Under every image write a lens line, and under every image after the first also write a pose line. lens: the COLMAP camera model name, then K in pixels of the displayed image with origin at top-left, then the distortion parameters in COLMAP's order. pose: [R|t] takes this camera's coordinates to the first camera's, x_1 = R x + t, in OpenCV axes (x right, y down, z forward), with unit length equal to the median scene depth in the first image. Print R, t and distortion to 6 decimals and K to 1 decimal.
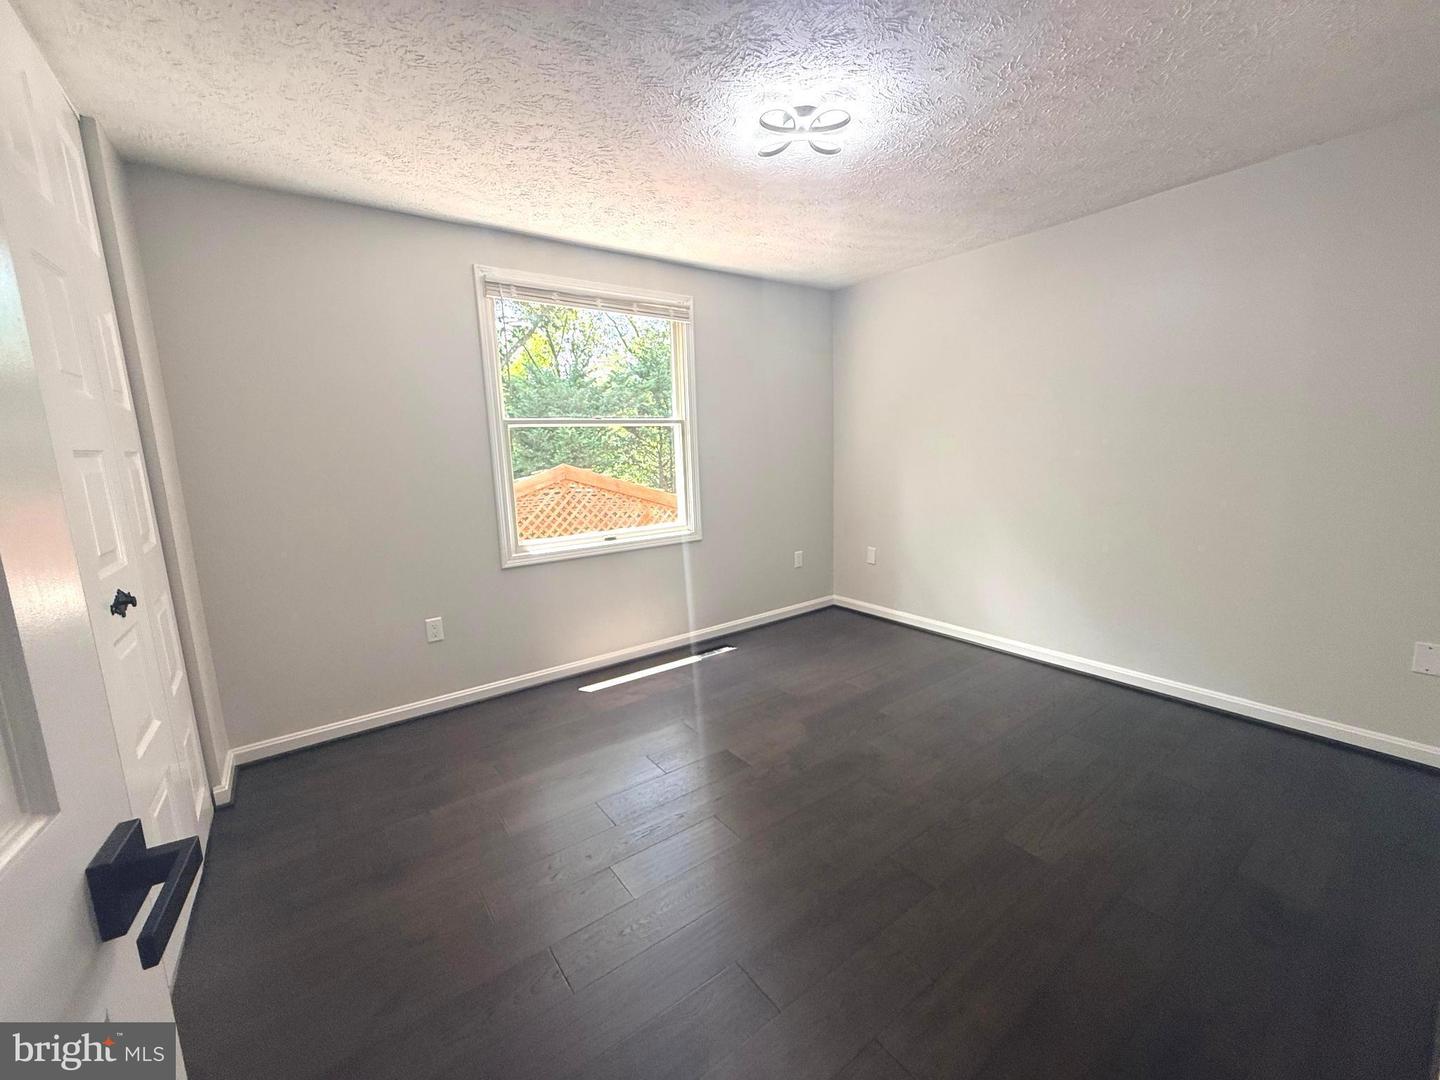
lens RADIAL K [[578.9, 0, 720.0], [0, 578.9, 540.0], [0, 0, 1]] dist [0.002648, 0.000385]
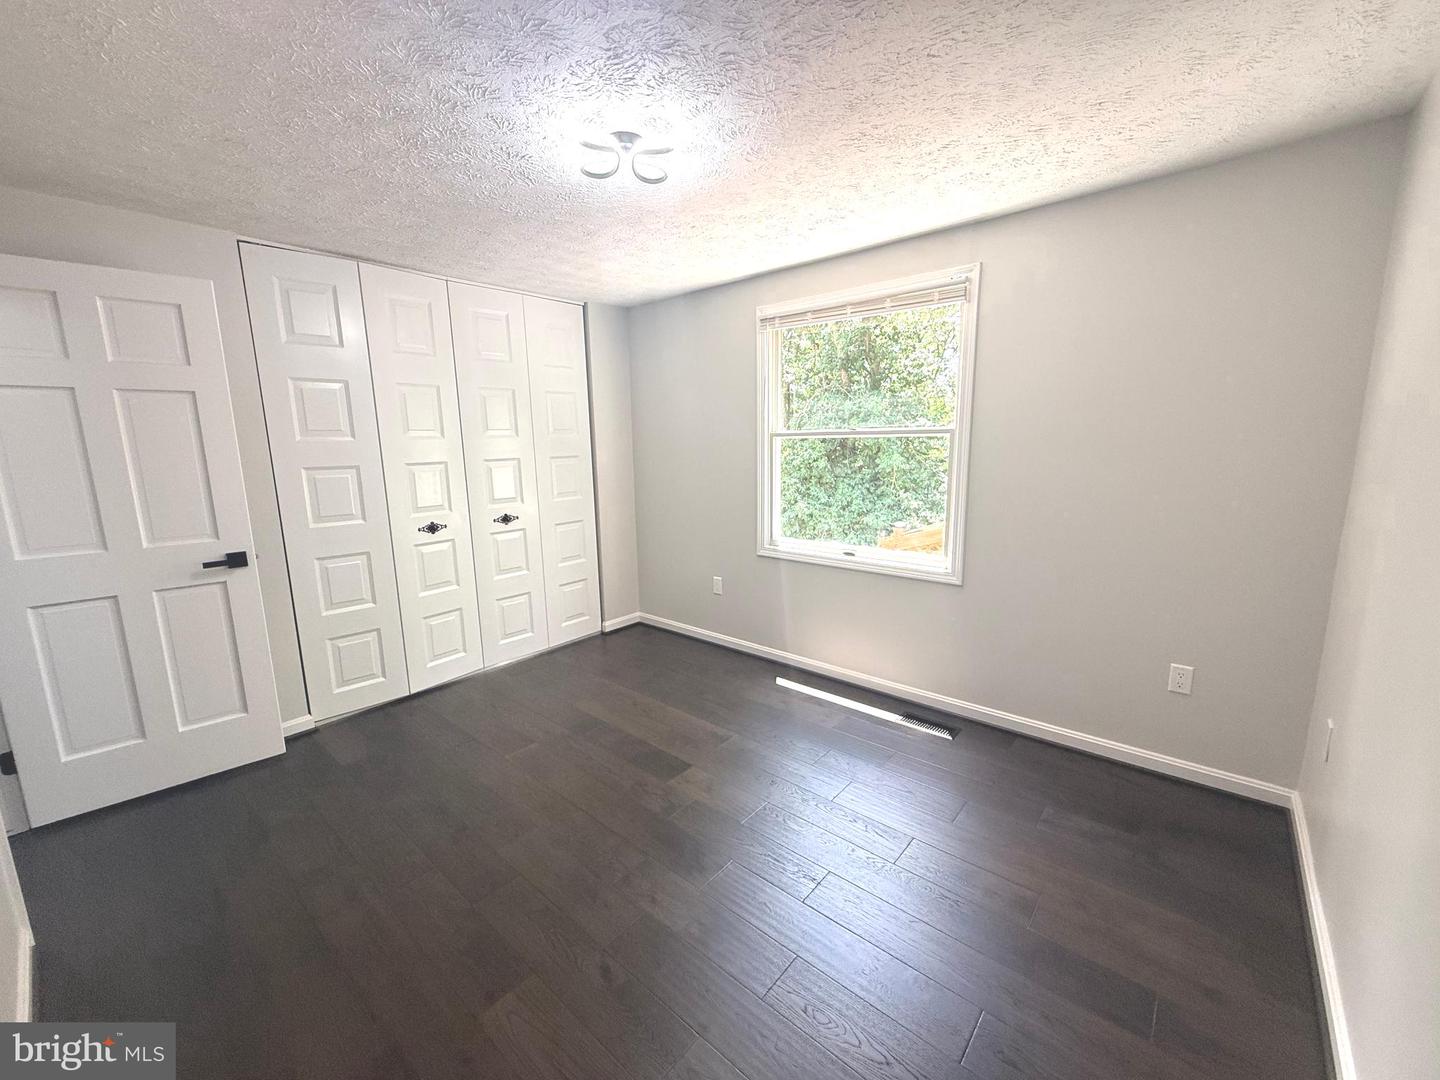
lens RADIAL K [[578.9, 0, 720.0], [0, 578.9, 540.0], [0, 0, 1]] dist [0.002648, 0.000385]
pose [[0.226150, 0.198727, -0.953606, 0.719466], [-0.147237, 0.974694, 0.168204, -0.164891], [0.962901, 0.102367, 0.249687, 0.580556]]
